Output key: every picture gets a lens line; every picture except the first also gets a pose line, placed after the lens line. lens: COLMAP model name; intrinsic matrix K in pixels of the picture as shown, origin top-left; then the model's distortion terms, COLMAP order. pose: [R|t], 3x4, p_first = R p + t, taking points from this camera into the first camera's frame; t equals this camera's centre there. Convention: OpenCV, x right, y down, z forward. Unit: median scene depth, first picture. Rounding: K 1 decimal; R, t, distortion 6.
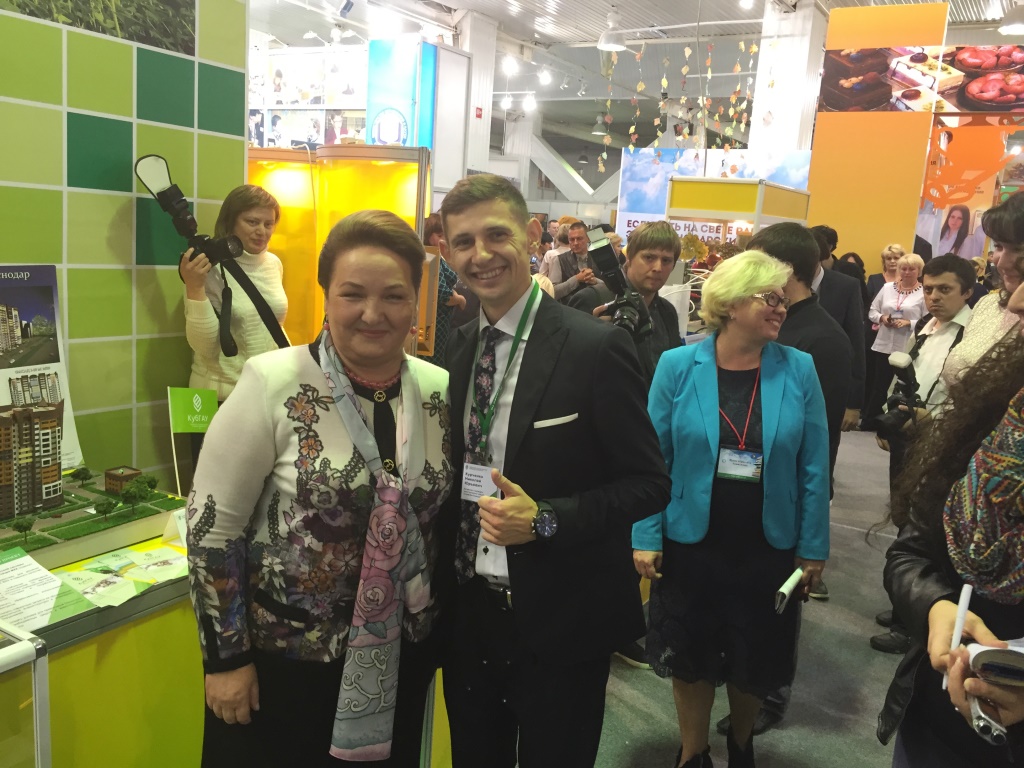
lens RADIAL K [[887.5, 0, 505.6], [0, 887.5, 381.8], [0, 0, 1]] dist [0.089122, -0.105892]
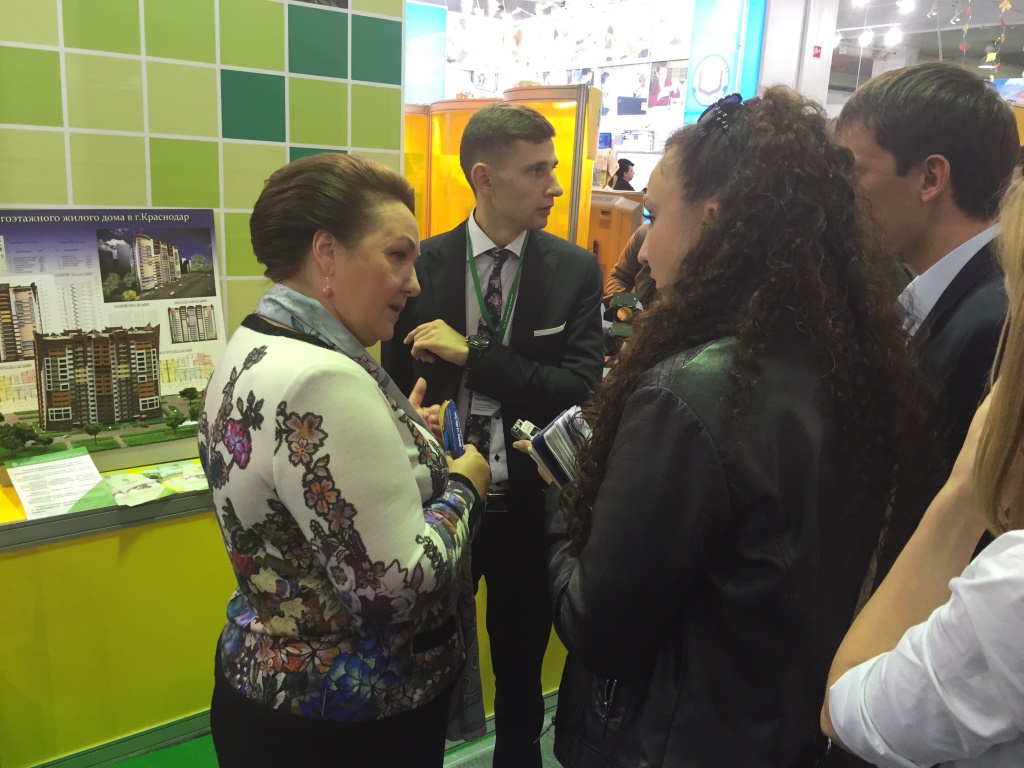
lens RADIAL K [[887.5, 0, 520.1], [0, 887.5, 383.5], [0, 0, 1]] dist [0.089122, -0.105892]
pose [[0.920522, 0.067229, -0.384863, 0.307199], [-0.050082, 0.997262, 0.054417, 0.007535], [0.387467, -0.030817, 0.921368, 0.112017]]
